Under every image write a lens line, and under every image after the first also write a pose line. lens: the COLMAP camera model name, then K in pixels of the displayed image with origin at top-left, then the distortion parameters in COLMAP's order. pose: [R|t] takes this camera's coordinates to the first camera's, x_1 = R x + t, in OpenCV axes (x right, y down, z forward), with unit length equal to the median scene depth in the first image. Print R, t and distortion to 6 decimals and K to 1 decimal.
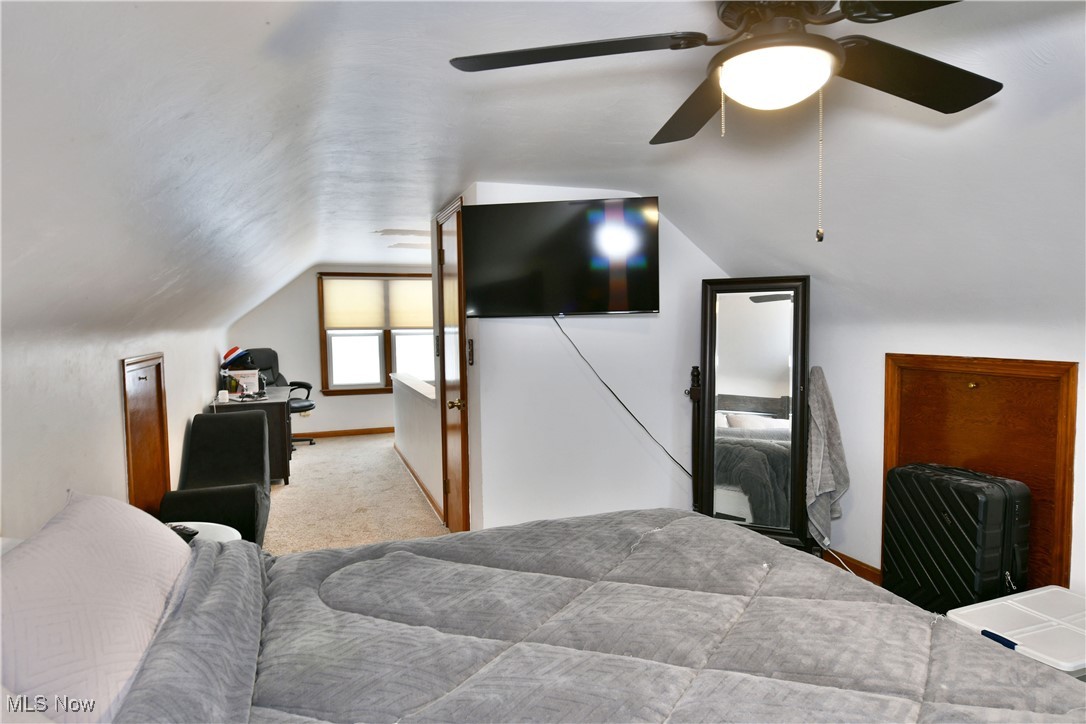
lens RADIAL K [[659.0, 0, 541.0], [0, 659.0, 363.9], [0, 0, 1]] dist [-0.011816, -0.005756]
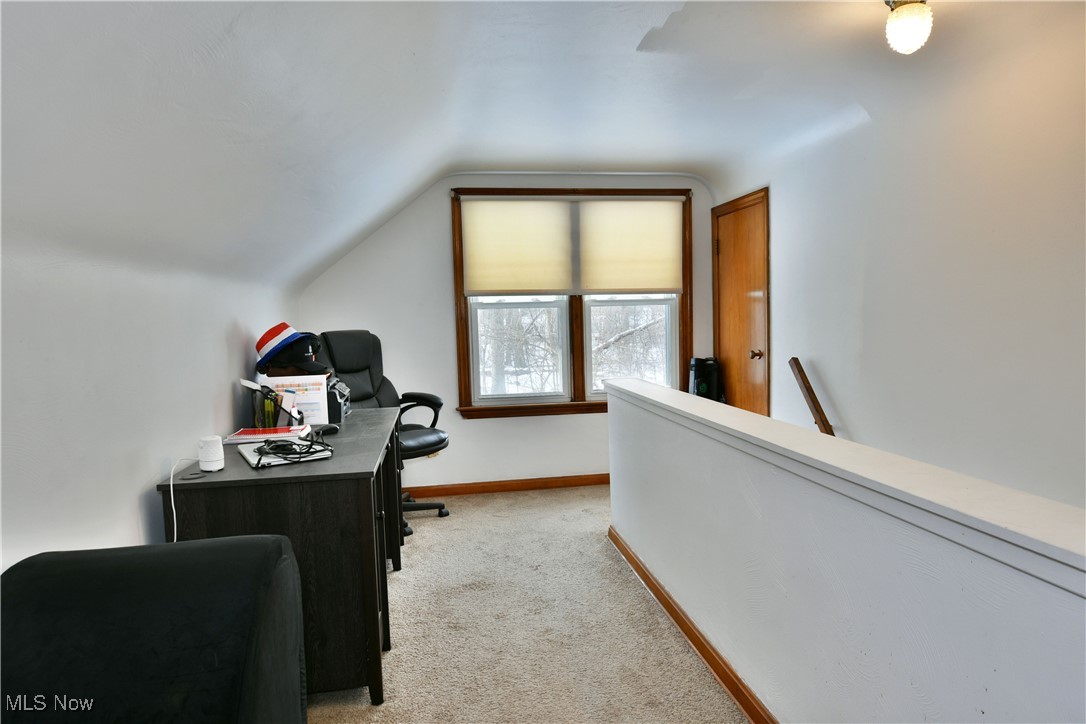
lens RADIAL K [[659.0, 0, 544.4], [0, 659.0, 357.4], [0, 0, 1]] dist [-0.011816, -0.005756]
pose [[0.984029, -0.002643, -0.177990, -0.177195], [0.003218, 0.999990, 0.002941, -0.002984], [0.177980, -0.003467, 0.984028, 0.505739]]
